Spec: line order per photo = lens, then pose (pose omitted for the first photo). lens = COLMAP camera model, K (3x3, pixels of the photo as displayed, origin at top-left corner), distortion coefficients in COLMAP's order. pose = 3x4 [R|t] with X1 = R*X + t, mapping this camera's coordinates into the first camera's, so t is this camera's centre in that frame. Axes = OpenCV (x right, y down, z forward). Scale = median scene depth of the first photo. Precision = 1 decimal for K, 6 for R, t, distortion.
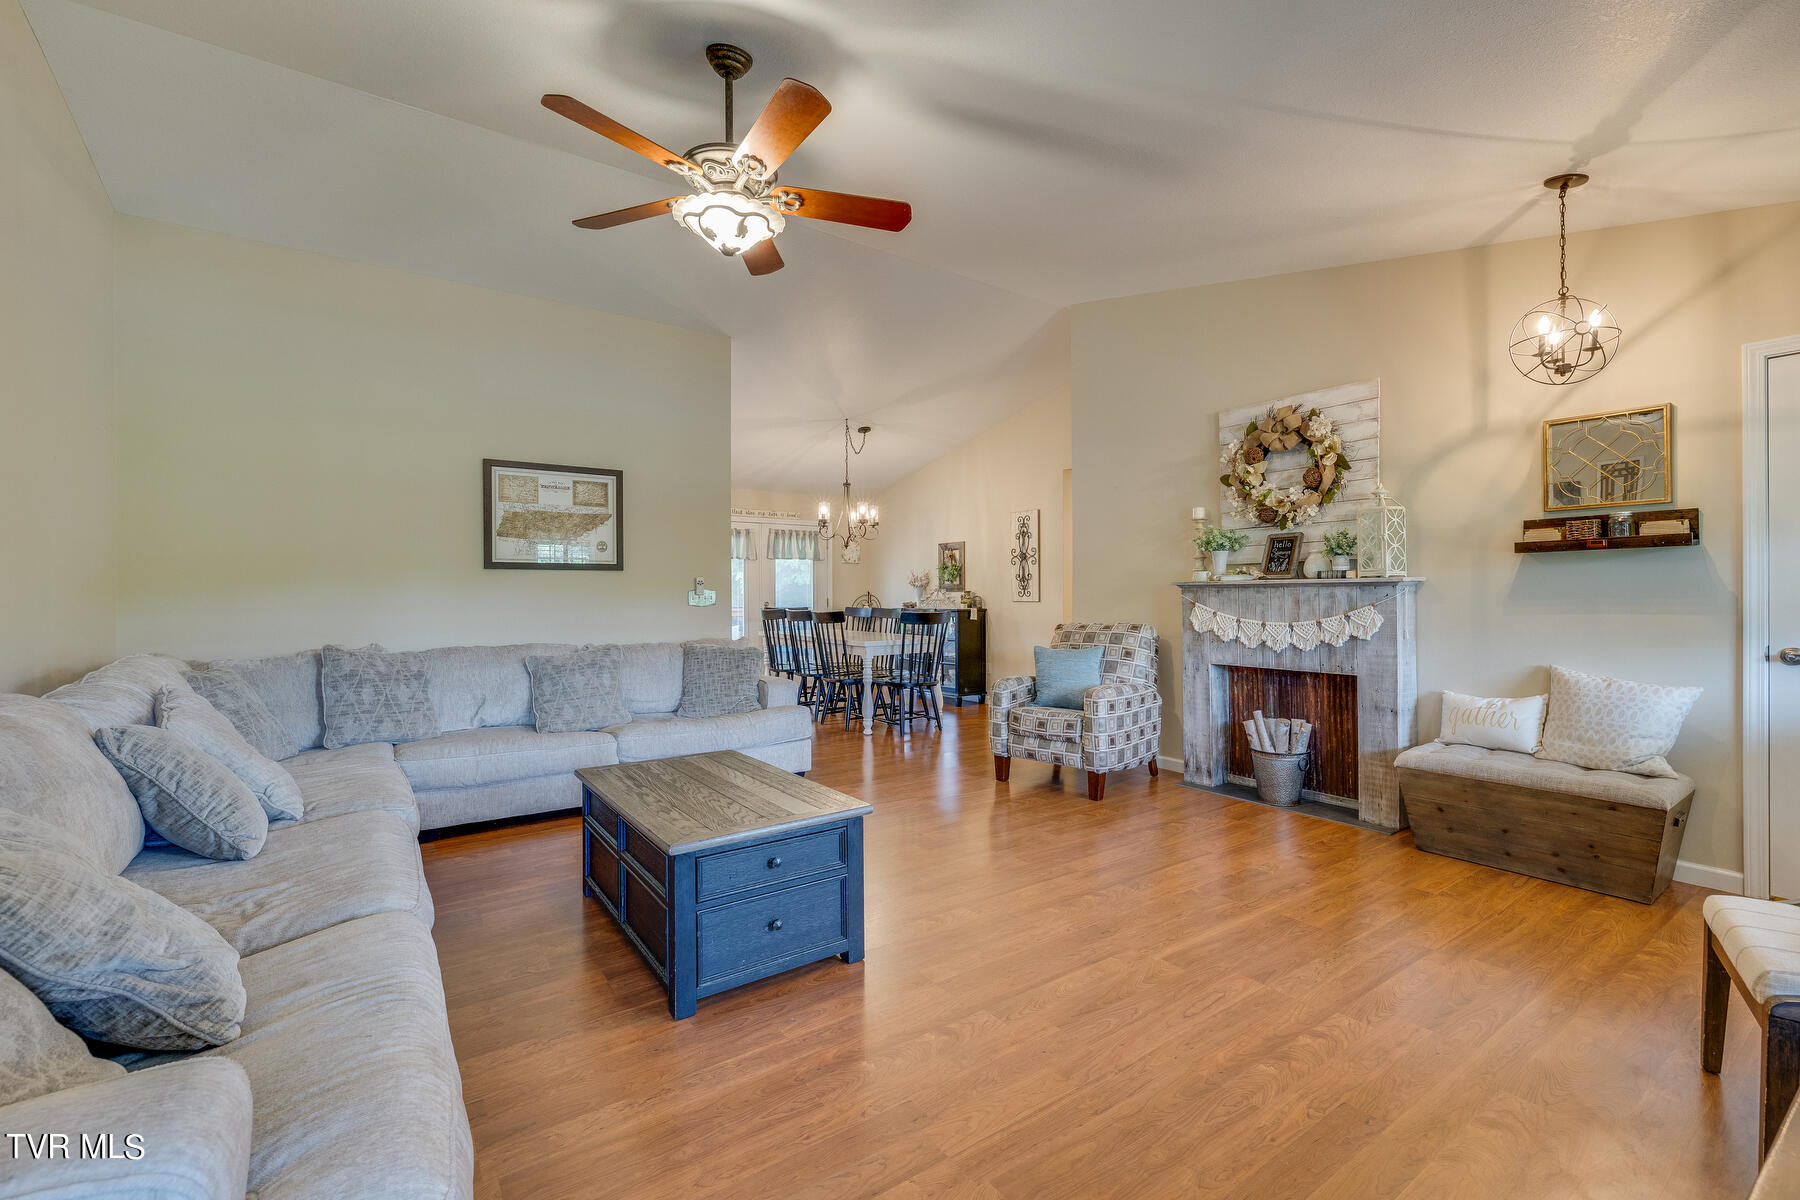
lens RADIAL K [[776.3, 0, 902.5], [0, 776.3, 597.8], [0, 0, 1]] dist [-0.001554, 0.000063]
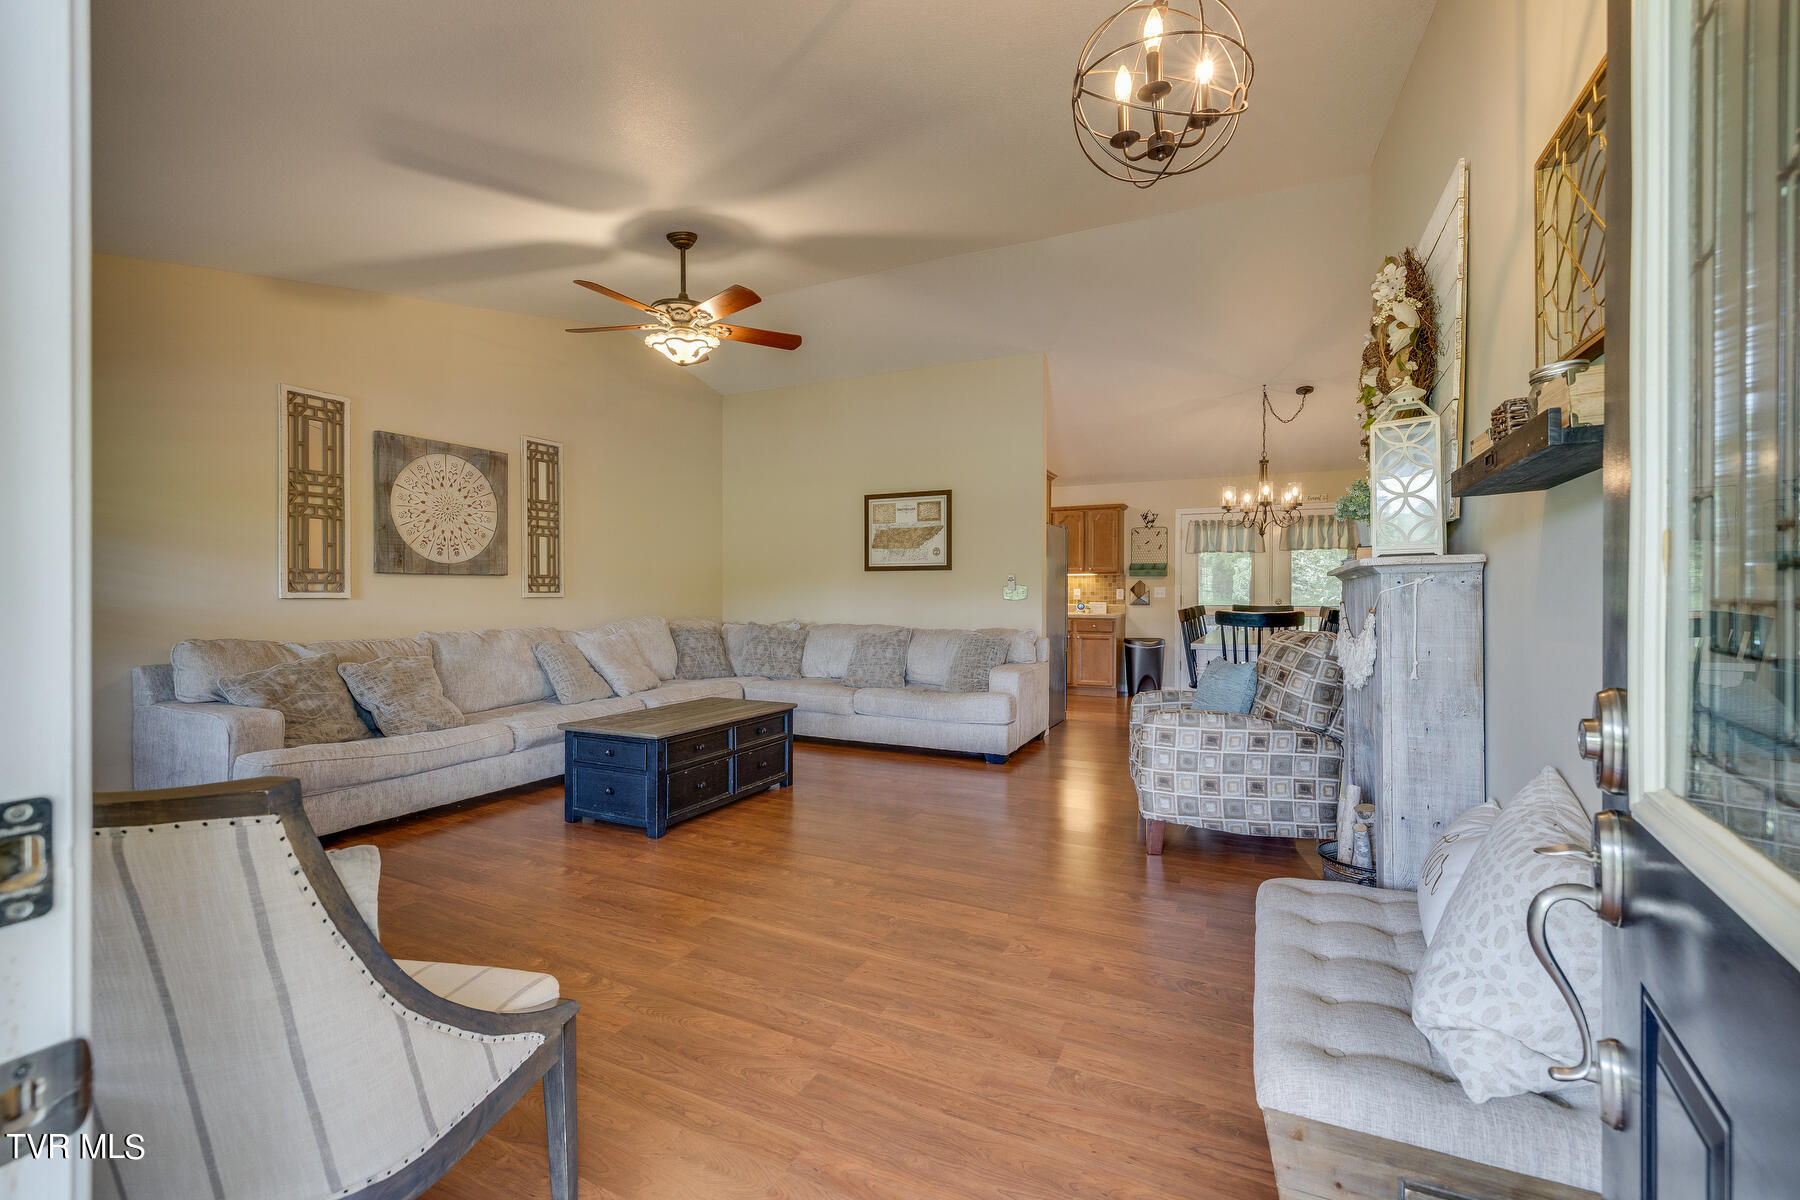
lens RADIAL K [[776.3, 0, 899.0], [0, 776.3, 596.5], [0, 0, 1]] dist [-0.001554, 0.000063]
pose [[0.465771, 0.008989, -0.884860, 0.719298], [-0.006561, 0.999956, 0.006705, -0.000964], [0.884881, 0.002683, 0.465810, 0.359746]]
